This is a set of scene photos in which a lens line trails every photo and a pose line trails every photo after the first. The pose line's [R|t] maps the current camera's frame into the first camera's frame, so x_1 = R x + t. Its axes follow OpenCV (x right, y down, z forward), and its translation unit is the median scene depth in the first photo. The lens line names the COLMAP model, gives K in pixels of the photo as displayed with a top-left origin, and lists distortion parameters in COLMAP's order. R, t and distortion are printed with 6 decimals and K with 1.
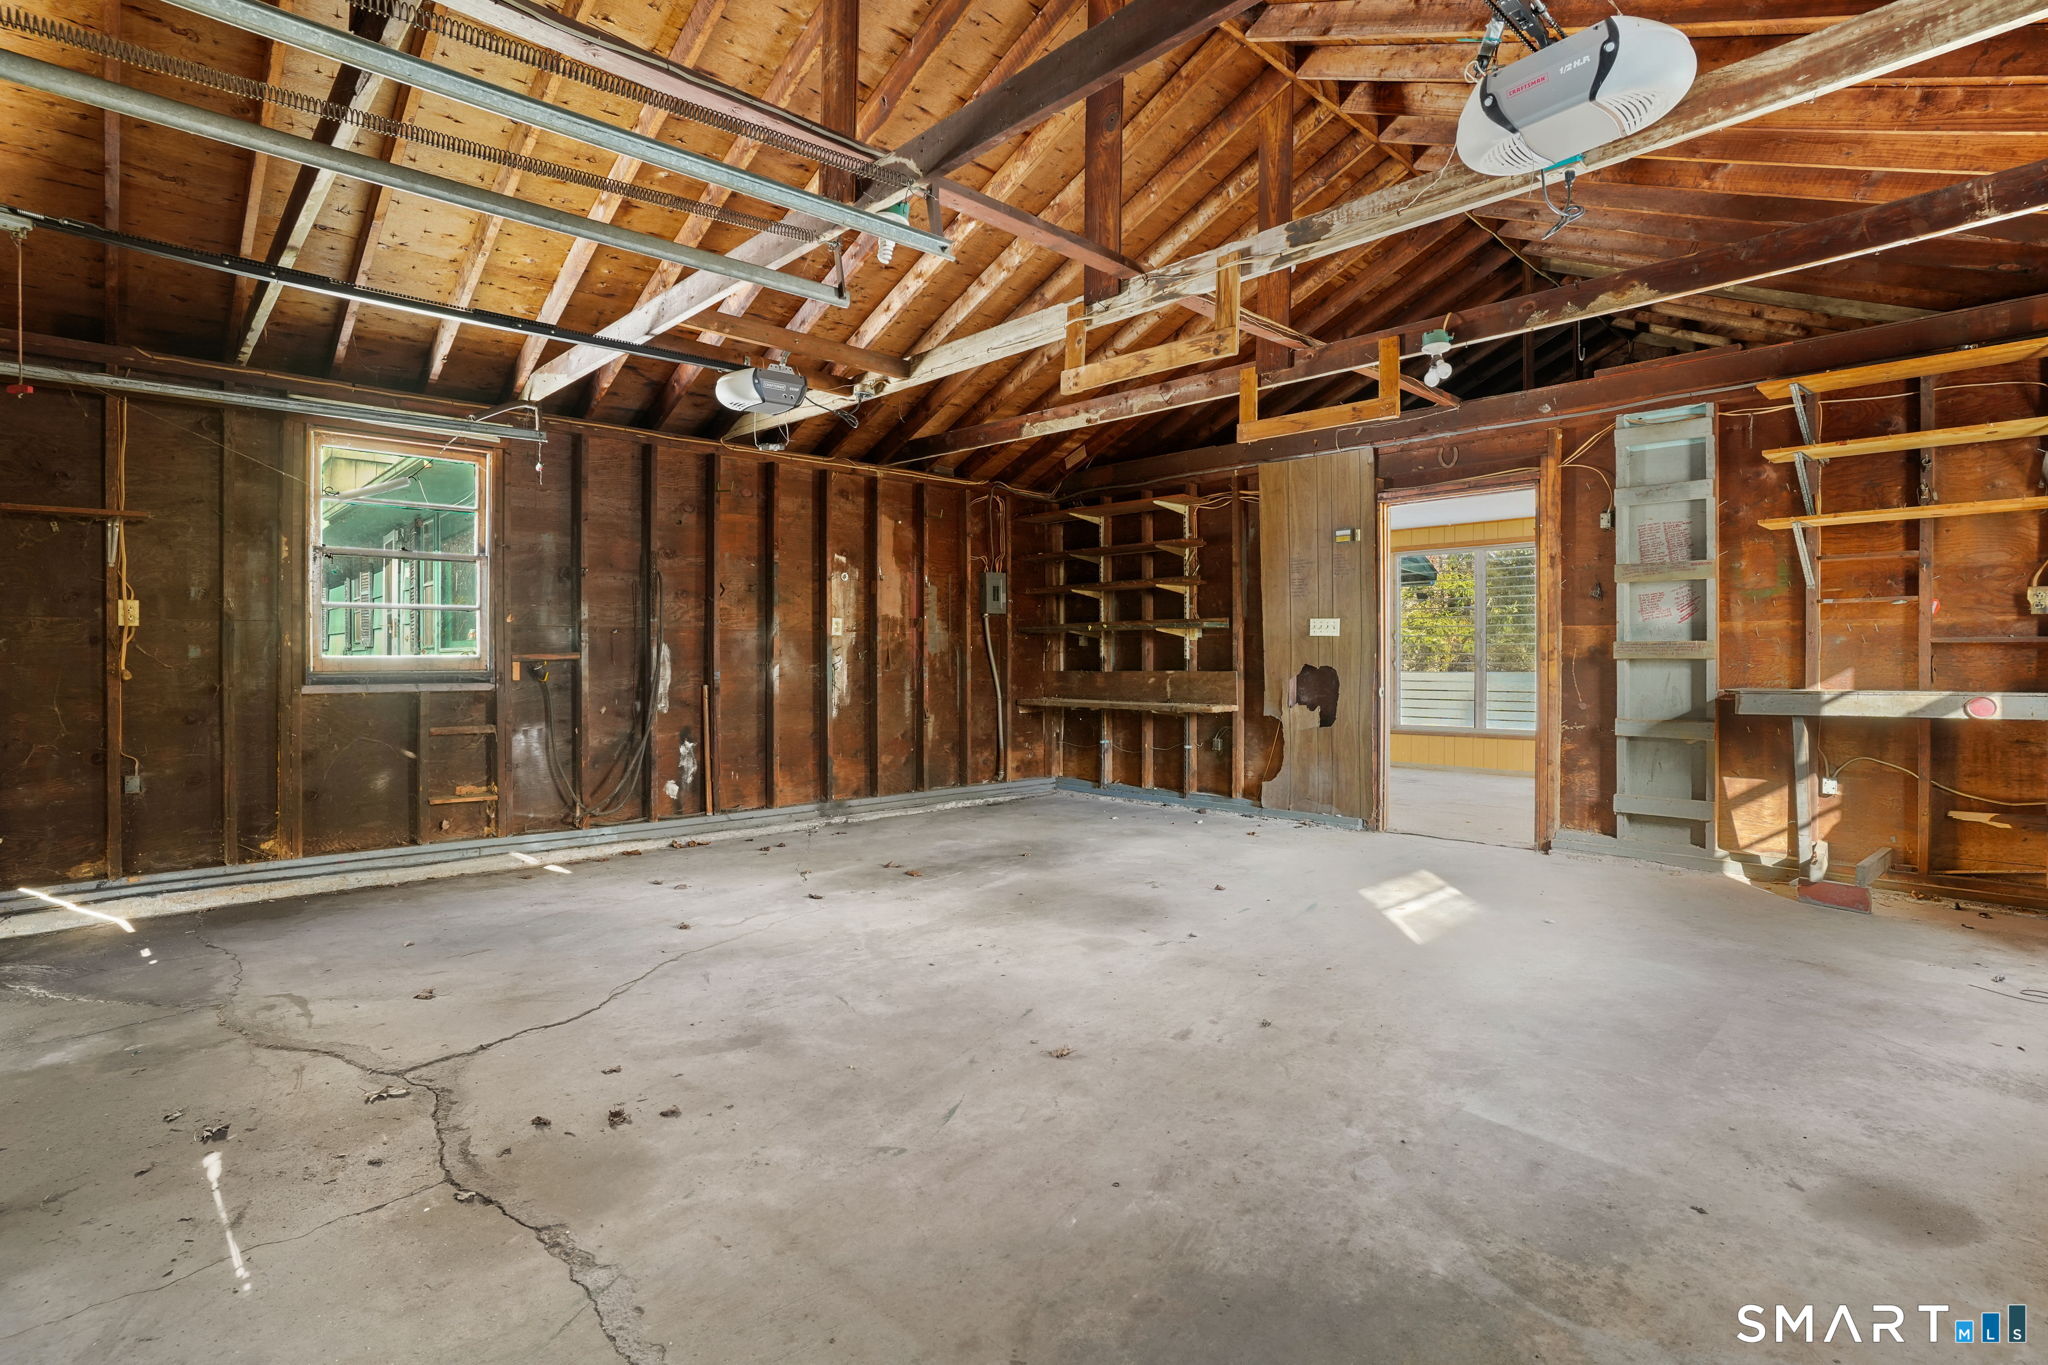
lens RADIAL K [[1045.9, 0, 1011.3], [0, 1045.9, 681.2], [0, 0, 1]] dist [-0.083764, 0.036838]
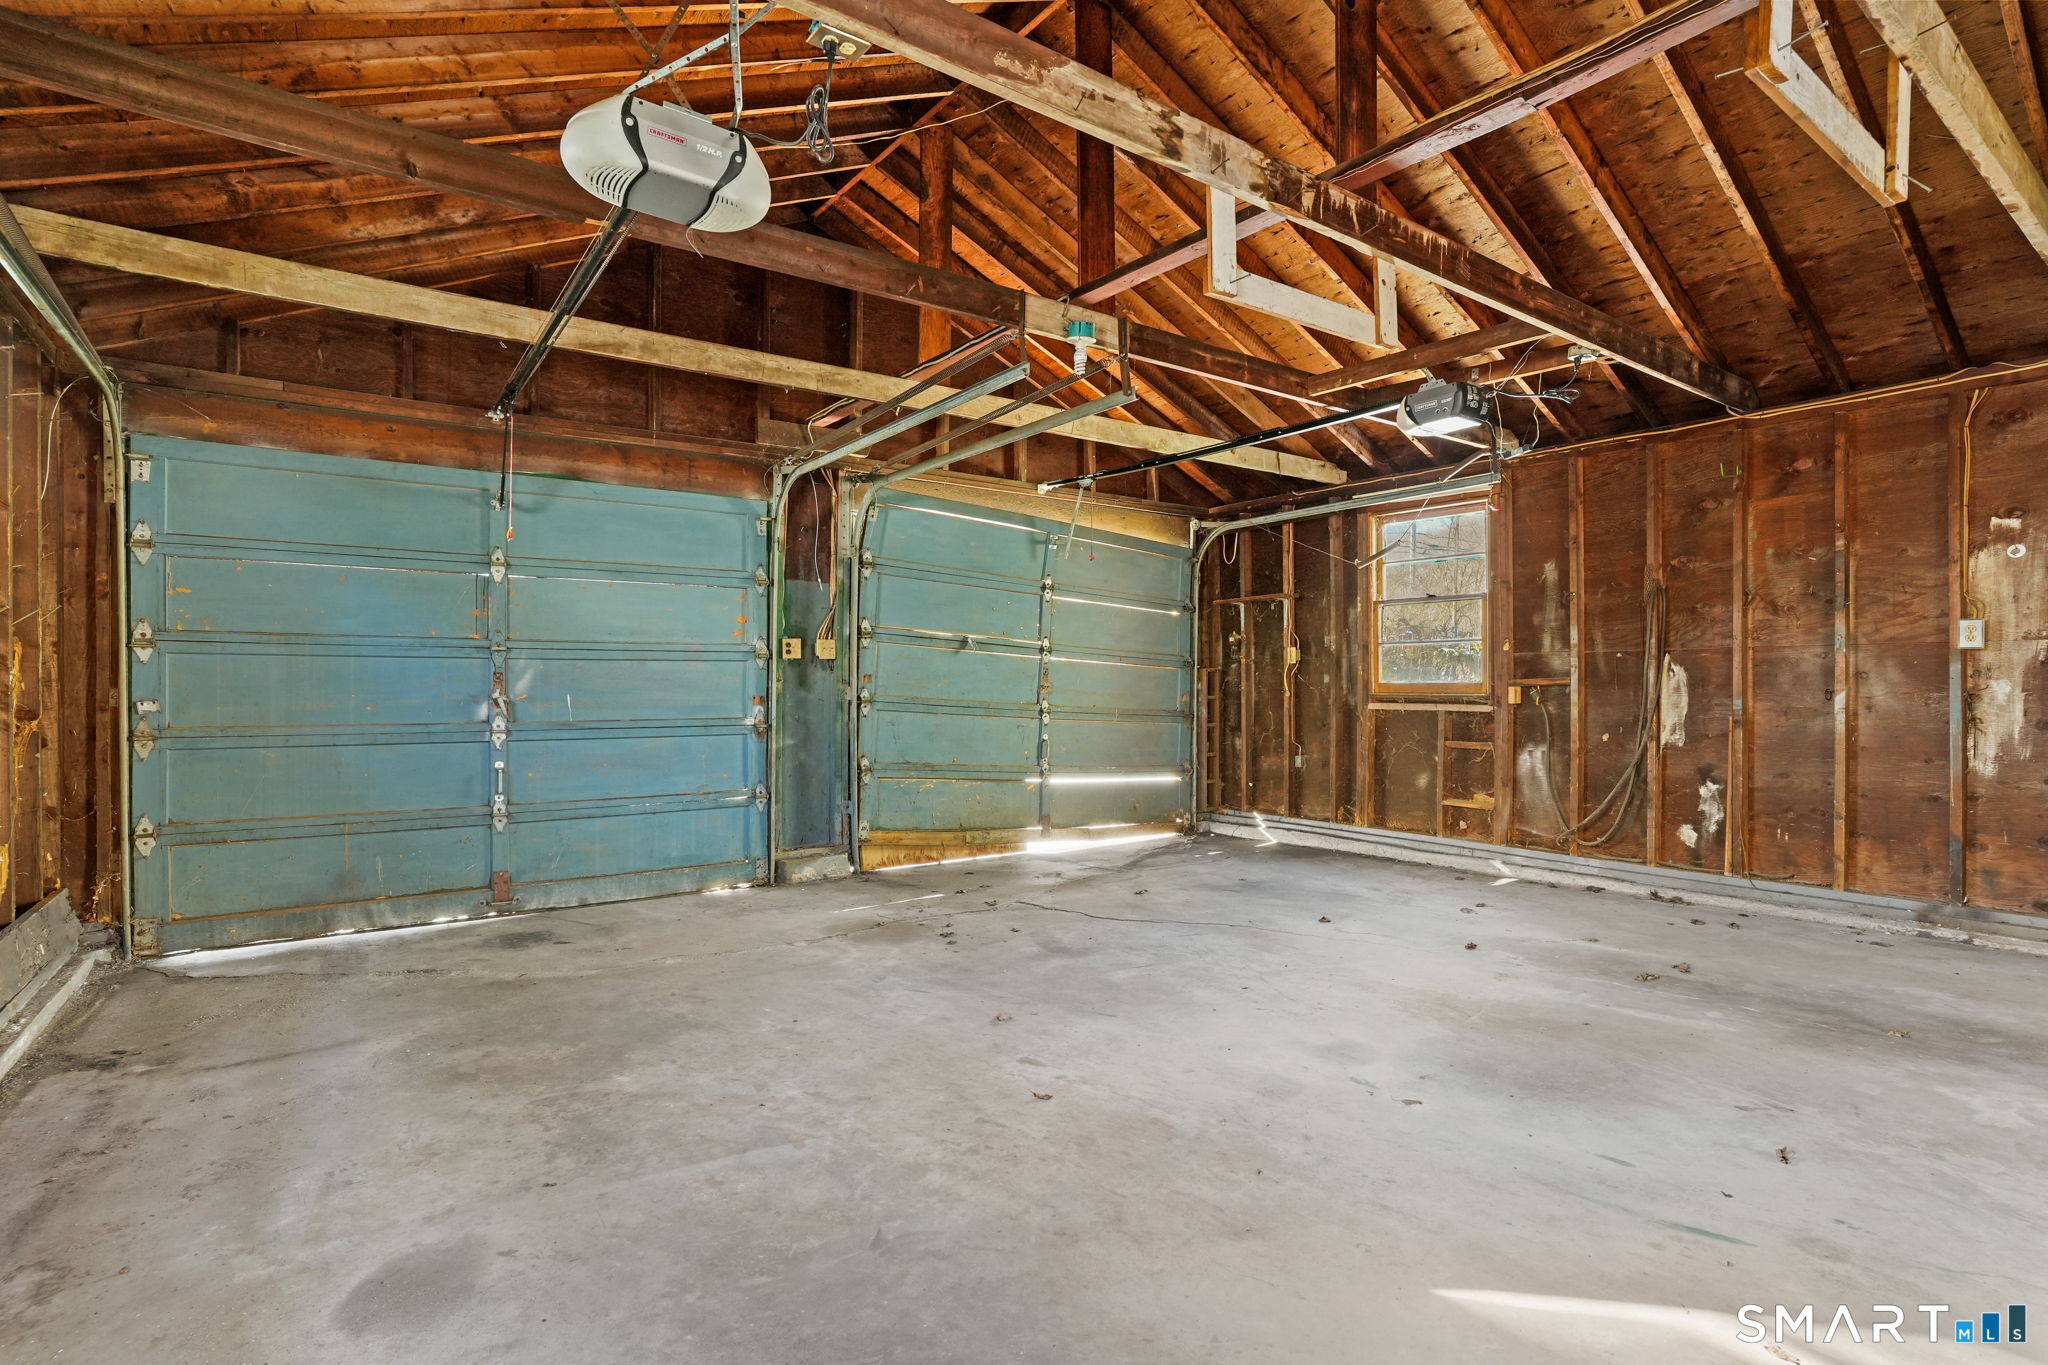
lens RADIAL K [[1045.9, 0, 1011.3], [0, 1045.9, 681.2], [0, 0, 1]] dist [-0.083764, 0.036838]
pose [[-0.178041, -0.000786, -0.984023, 1.170713], [-0.017506, 0.999844, 0.002368, -0.030185], [0.983867, 0.017648, -0.178027, 1.165219]]
